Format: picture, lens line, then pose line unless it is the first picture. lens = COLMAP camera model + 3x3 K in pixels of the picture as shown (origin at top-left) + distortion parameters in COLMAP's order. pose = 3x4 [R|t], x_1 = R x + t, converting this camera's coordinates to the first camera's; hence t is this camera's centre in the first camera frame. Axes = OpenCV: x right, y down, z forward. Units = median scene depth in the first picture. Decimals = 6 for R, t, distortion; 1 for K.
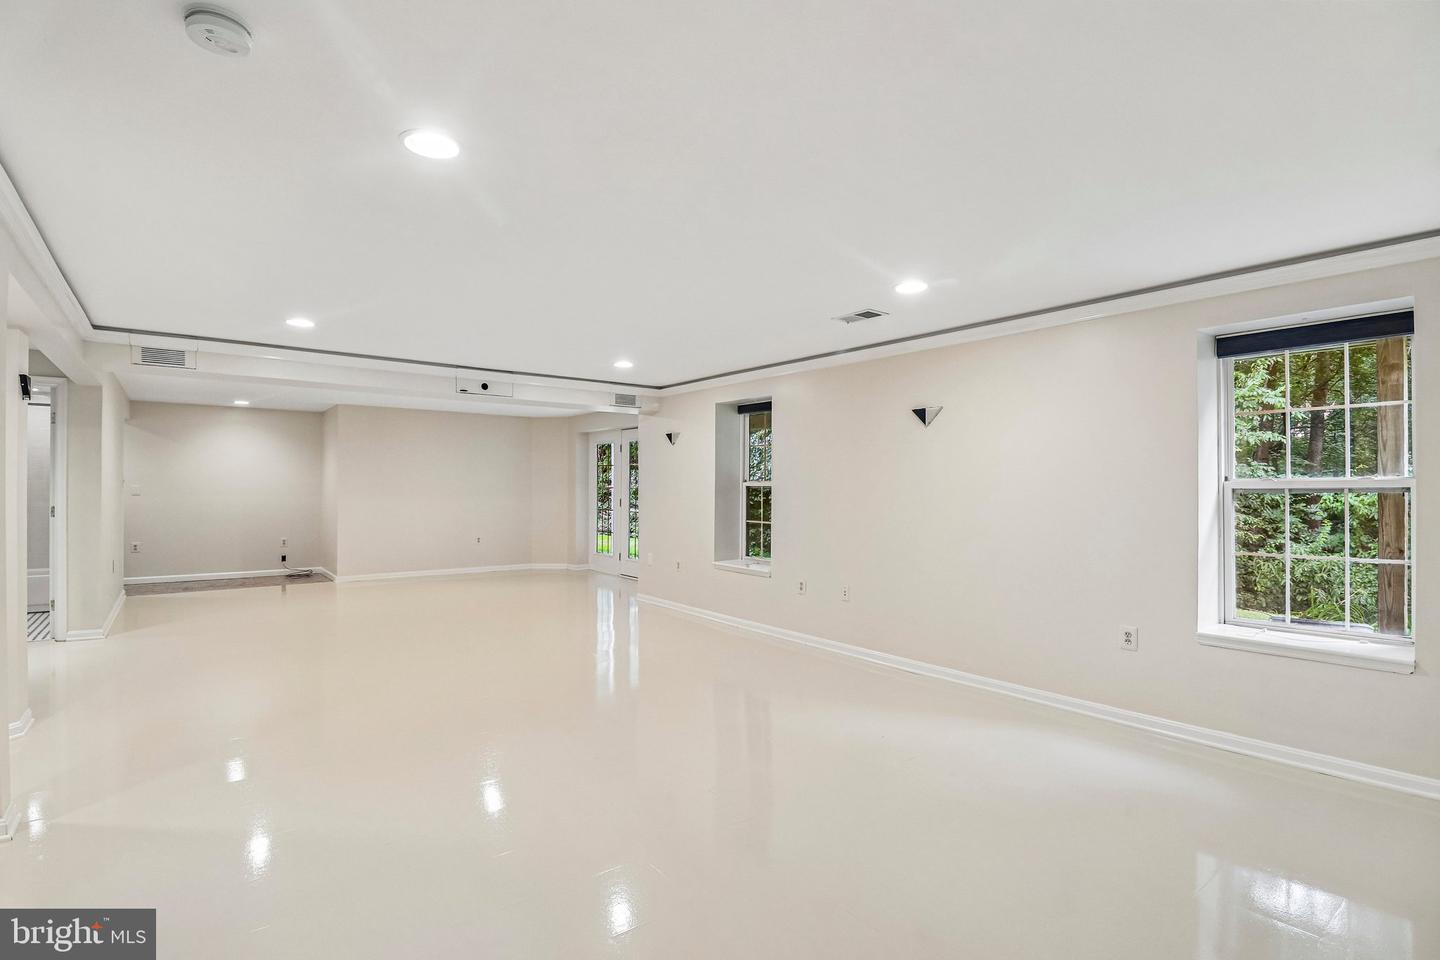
lens RADIAL K [[688.2, 0, 720.0], [0, 688.2, 480.0], [0, 0, 1]] dist [-0.002508, -0.000696]
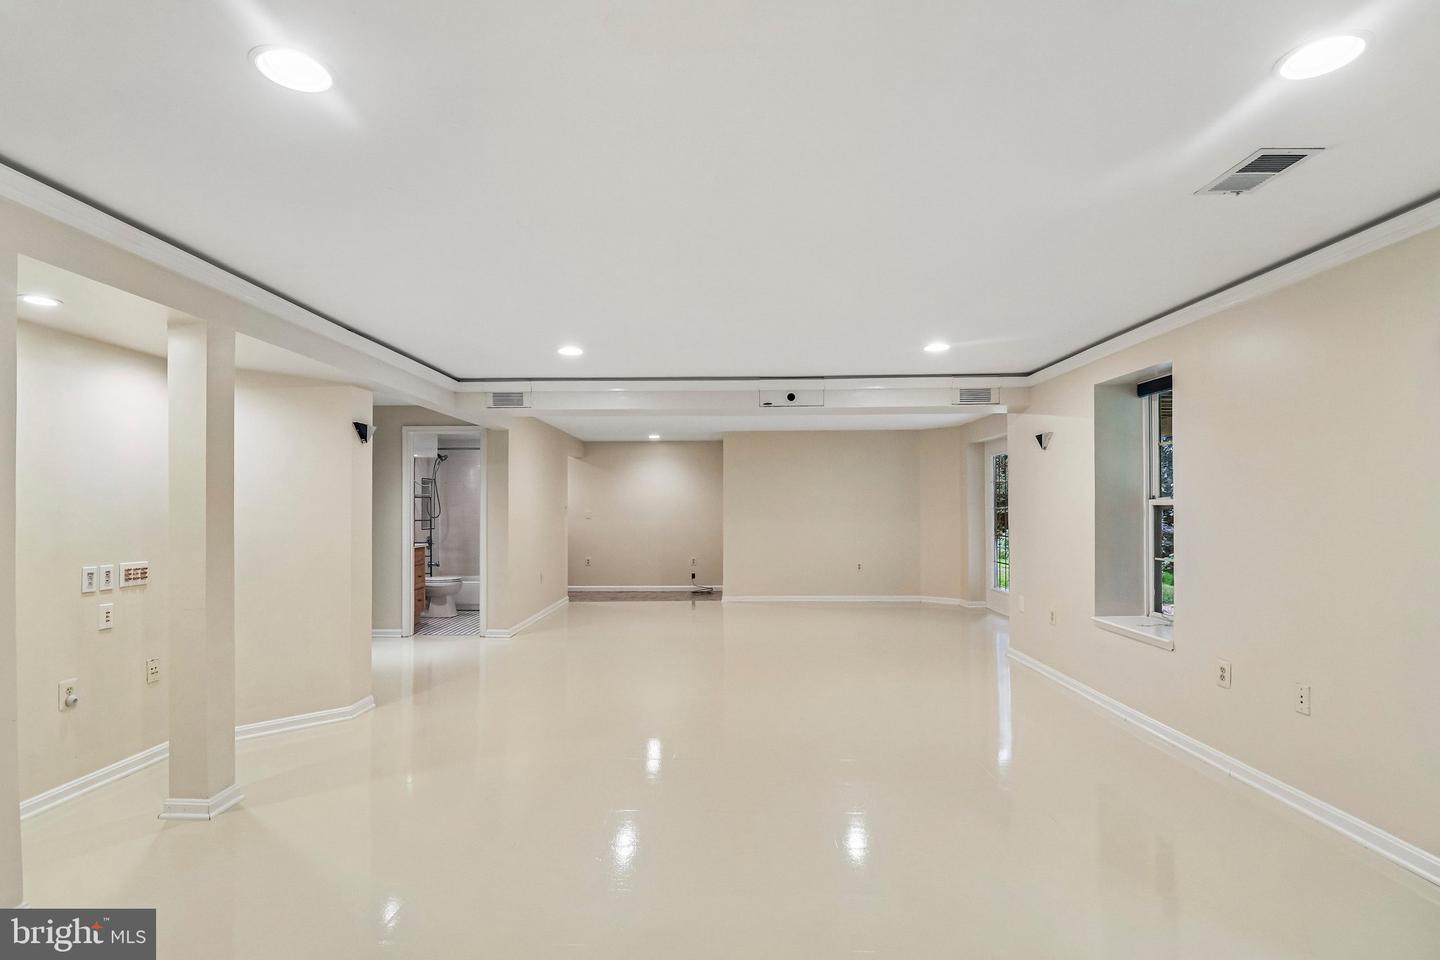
lens RADIAL K [[701.3, 0, 716.4], [0, 701.3, 497.6], [0, 0, 1]] dist [0.020017, -0.000814]
pose [[0.779217, -0.019131, -0.626463, 0.118171], [0.015654, 0.999816, -0.011061, 0.002288], [0.626559, -0.001188, 0.779373, 0.181262]]
